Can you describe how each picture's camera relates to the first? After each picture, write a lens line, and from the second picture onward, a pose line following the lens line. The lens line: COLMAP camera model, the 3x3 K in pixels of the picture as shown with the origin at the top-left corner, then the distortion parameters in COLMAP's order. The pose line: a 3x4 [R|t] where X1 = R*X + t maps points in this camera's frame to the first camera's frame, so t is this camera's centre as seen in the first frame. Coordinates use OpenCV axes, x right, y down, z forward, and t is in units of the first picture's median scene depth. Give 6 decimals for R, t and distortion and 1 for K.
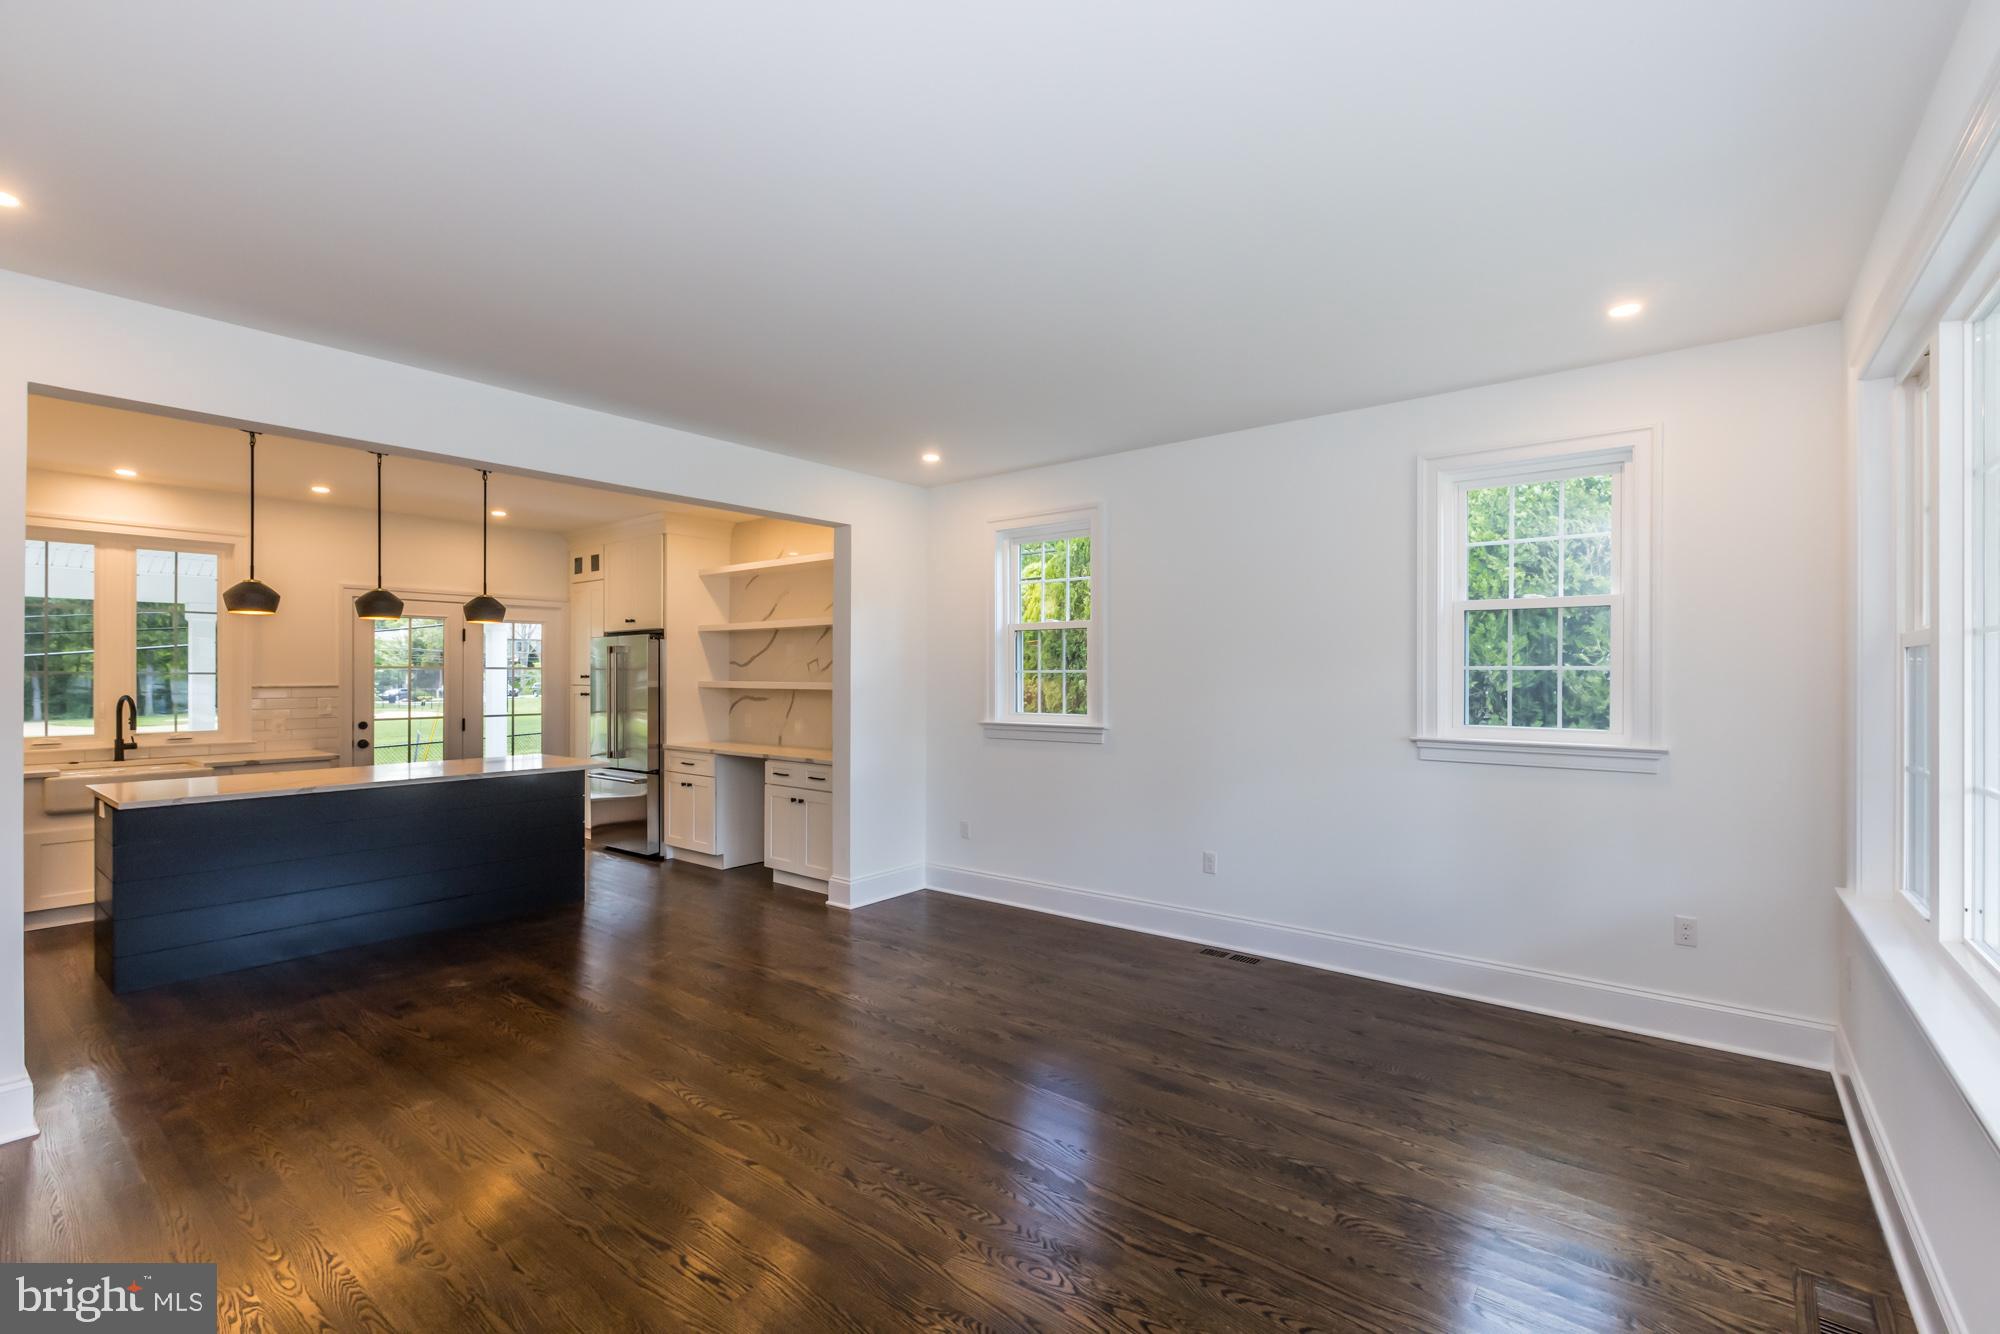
lens RADIAL K [[897.4, 0, 1002.1], [0, 897.4, 672.4], [0, 0, 1]] dist [0.001239, -0.000877]
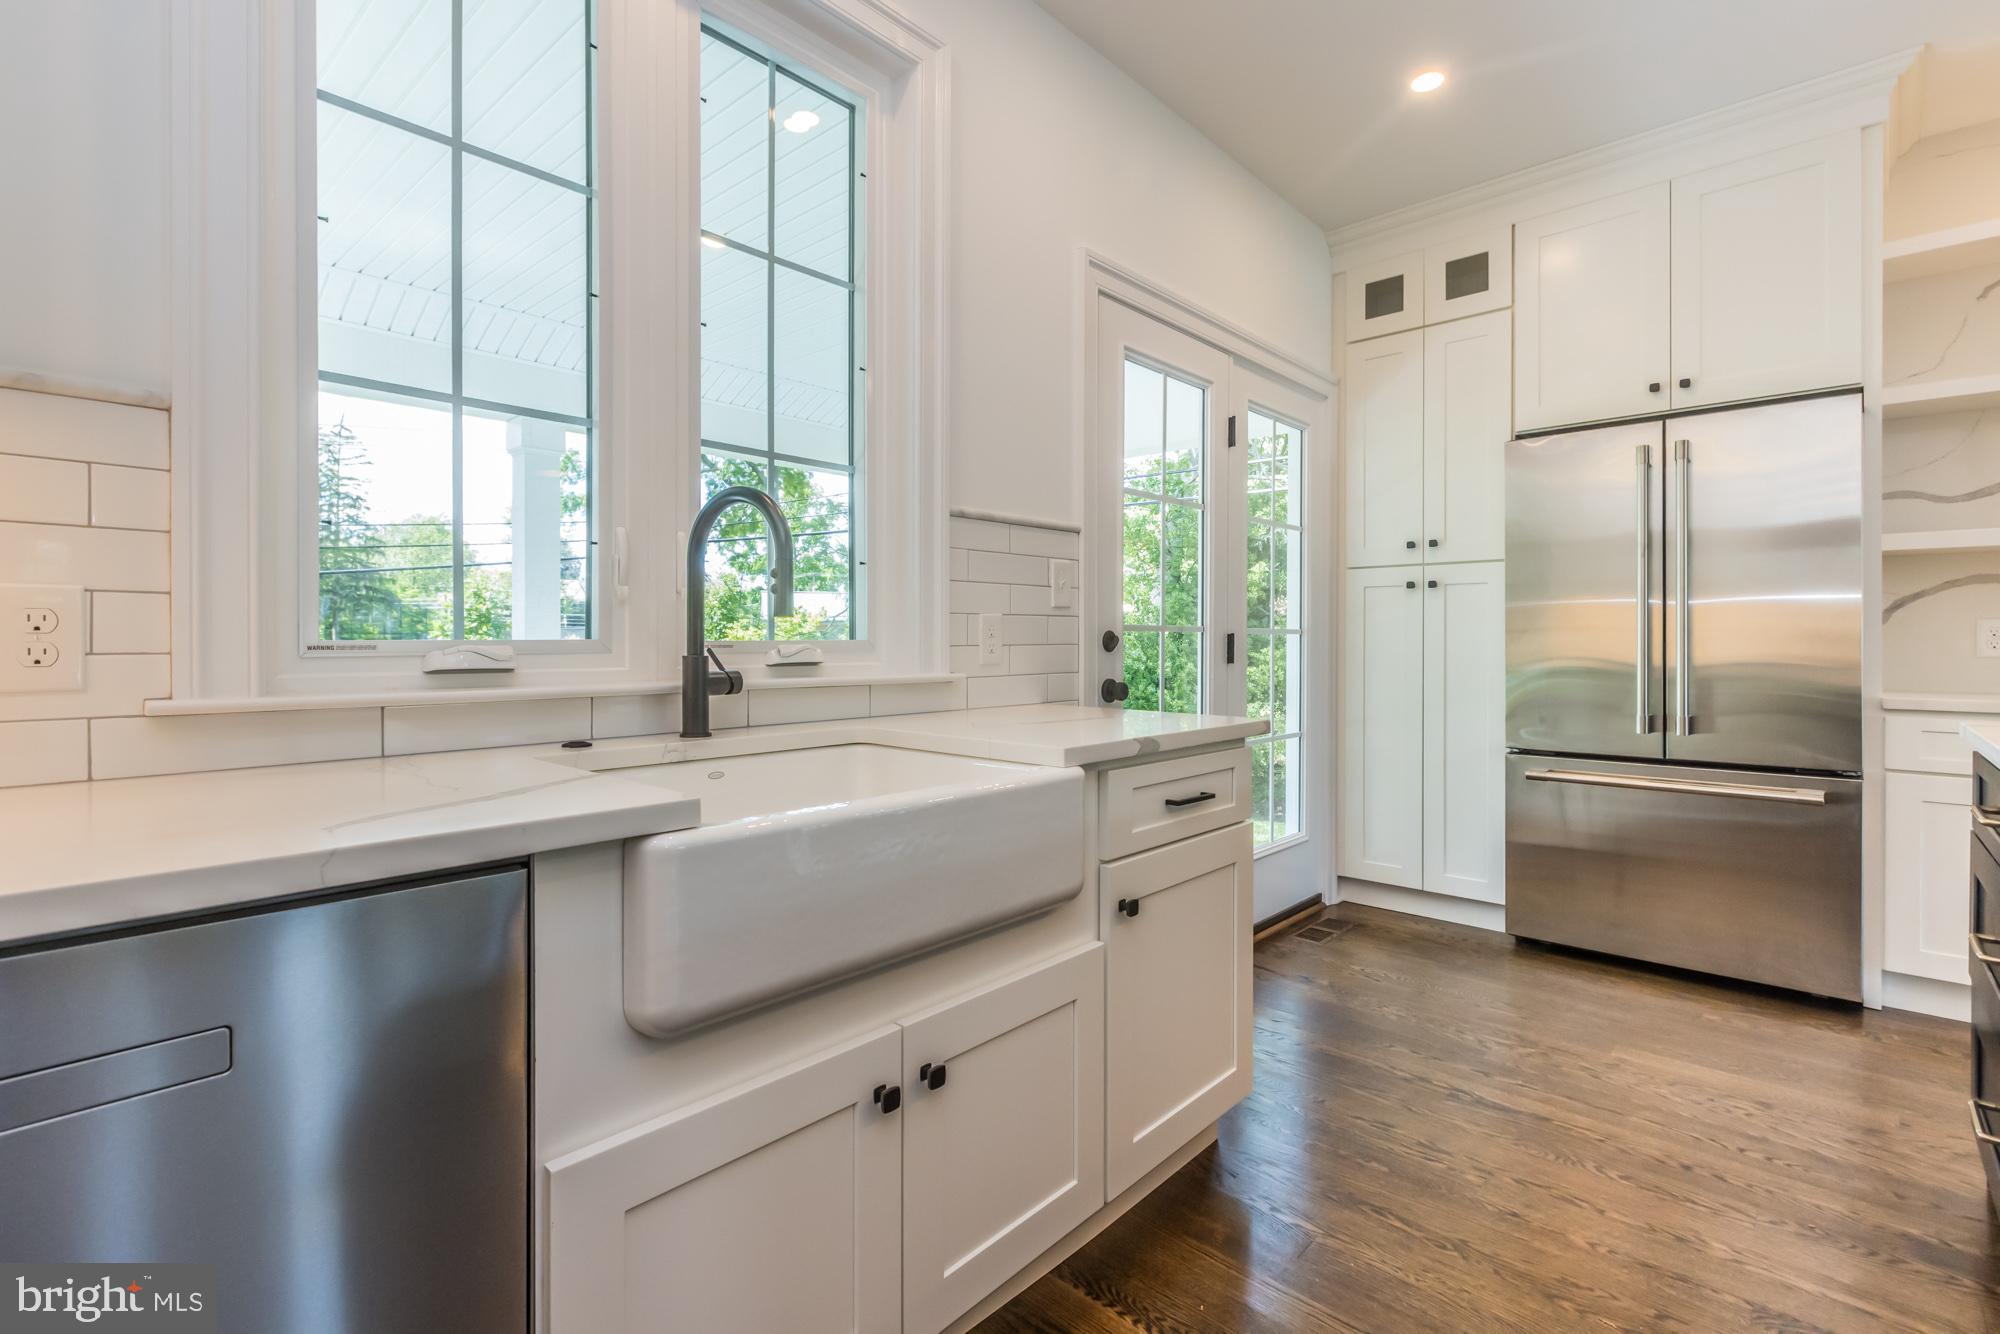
lens RADIAL K [[897.4, 0, 953.7], [0, 897.4, 645.0], [0, 0, 1]] dist [0.001239, -0.000877]
pose [[0.996684, 0.001039, -0.081361, -0.723470], [-0.000802, 0.999995, 0.002941, 0.057531], [0.081364, -0.002866, 0.996680, 0.602918]]
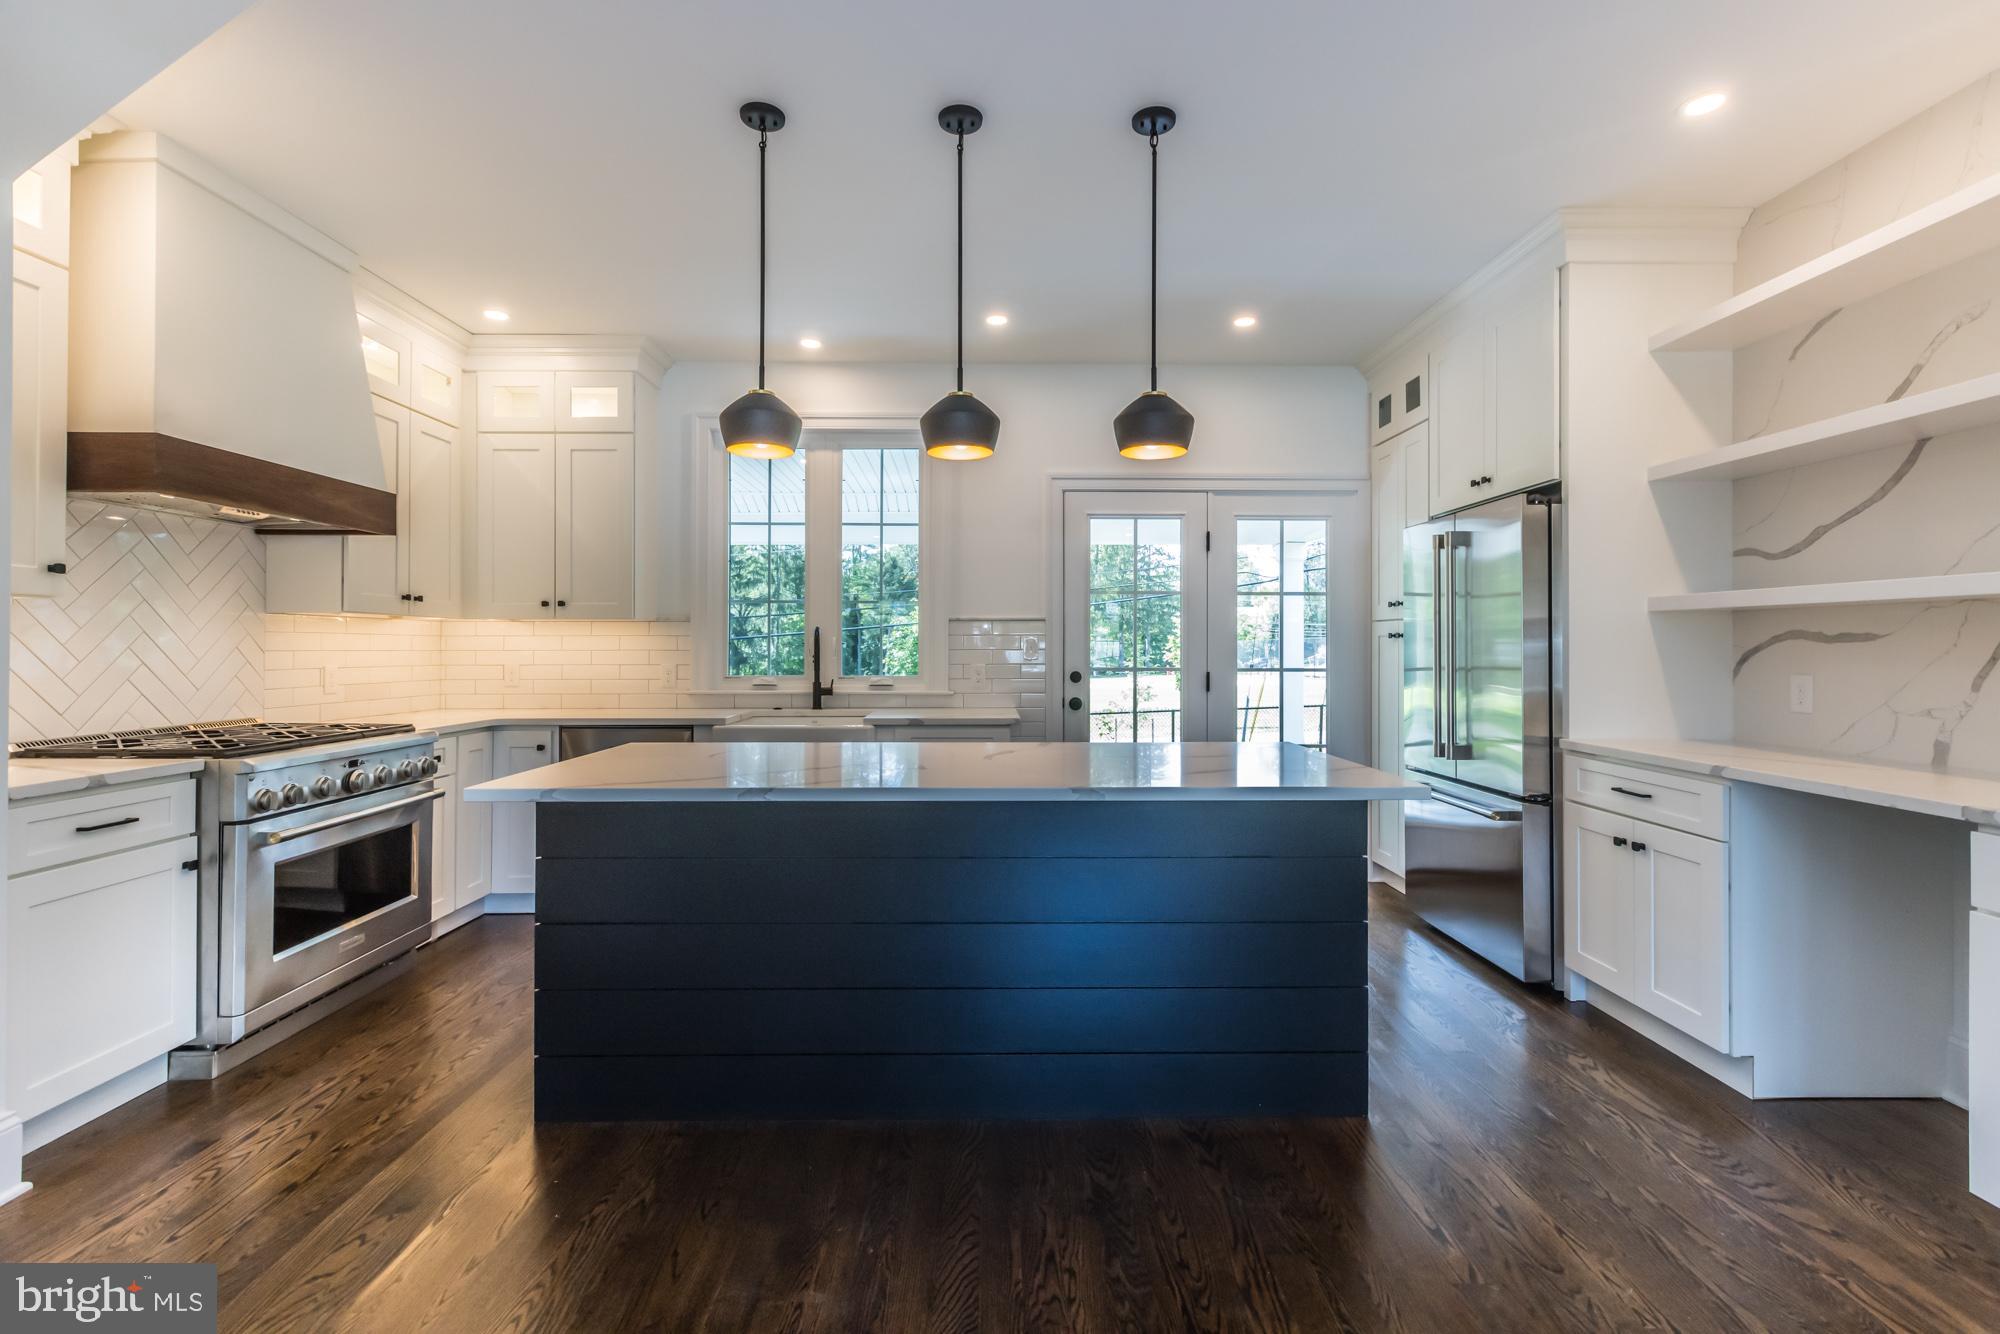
lens RADIAL K [[897.4, 0, 1002.1], [0, 897.4, 638.0], [0, 0, 1]] dist [0.001239, -0.000877]
pose [[0.639444, -0.007166, -0.768804, -0.212606], [-0.003380, 0.999921, -0.012132, 0.036310], [0.768830, 0.010356, 0.639369, 0.503055]]
